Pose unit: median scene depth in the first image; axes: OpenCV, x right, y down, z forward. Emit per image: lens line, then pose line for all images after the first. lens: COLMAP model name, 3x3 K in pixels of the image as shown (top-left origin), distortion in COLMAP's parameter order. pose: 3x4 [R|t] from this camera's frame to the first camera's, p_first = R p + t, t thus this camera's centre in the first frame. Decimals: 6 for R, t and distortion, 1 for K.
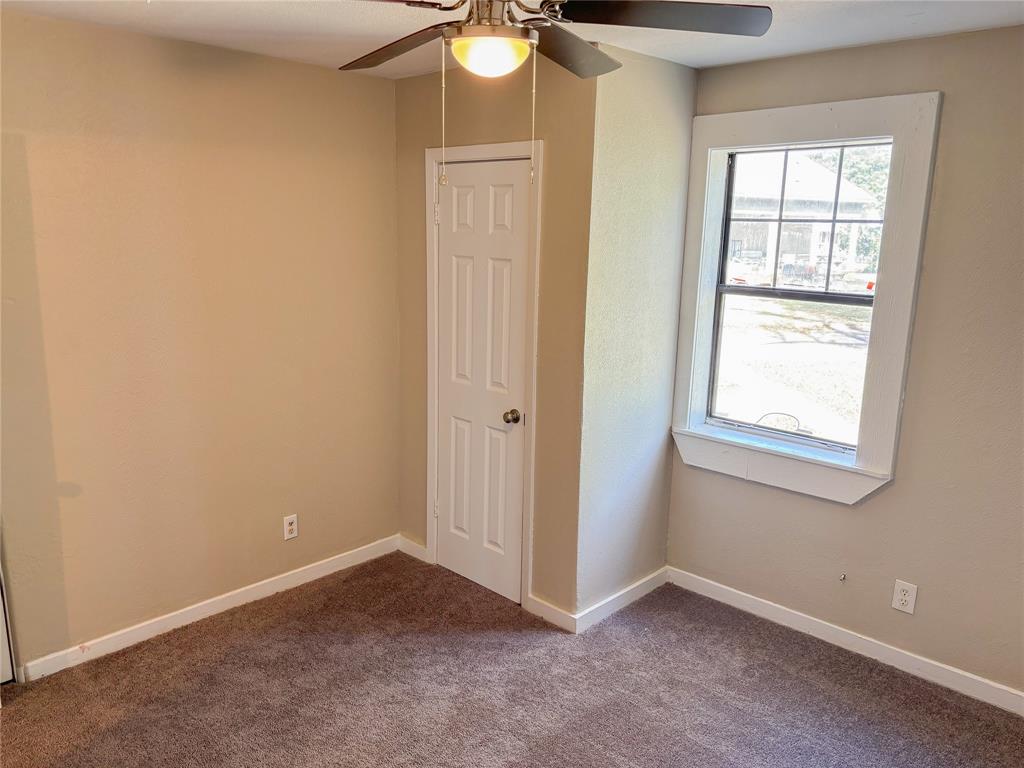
lens RADIAL K [[810.6, 0, 511.1], [0, 810.6, 386.3], [0, 0, 1]] dist [0.012999, 0.000068]
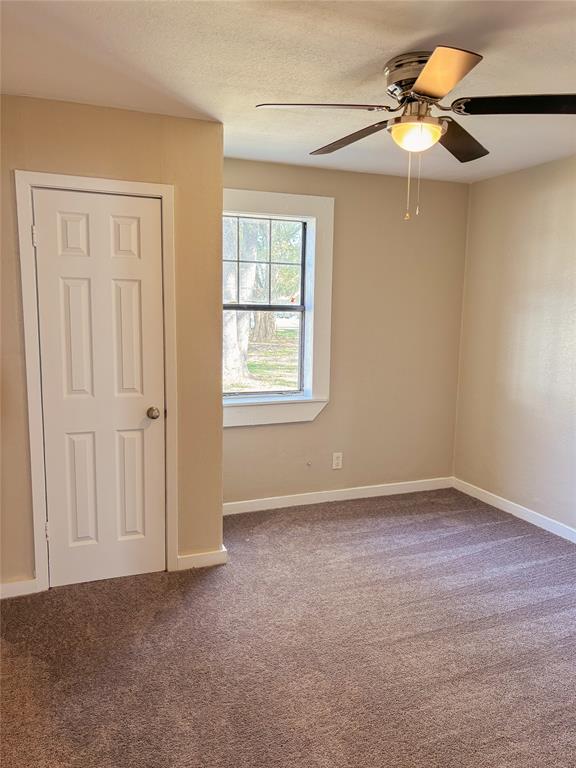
lens RADIAL K [[572.6, 0, 291.0], [0, 572.6, 385.2], [0, 0, 1]] dist [0.030467, -0.039467]
pose [[0.388662, -0.136277, 0.911246, -0.694102], [0.177436, 0.981560, 0.071112, -0.027534], [-0.904134, 0.134049, 0.405676, 0.485877]]
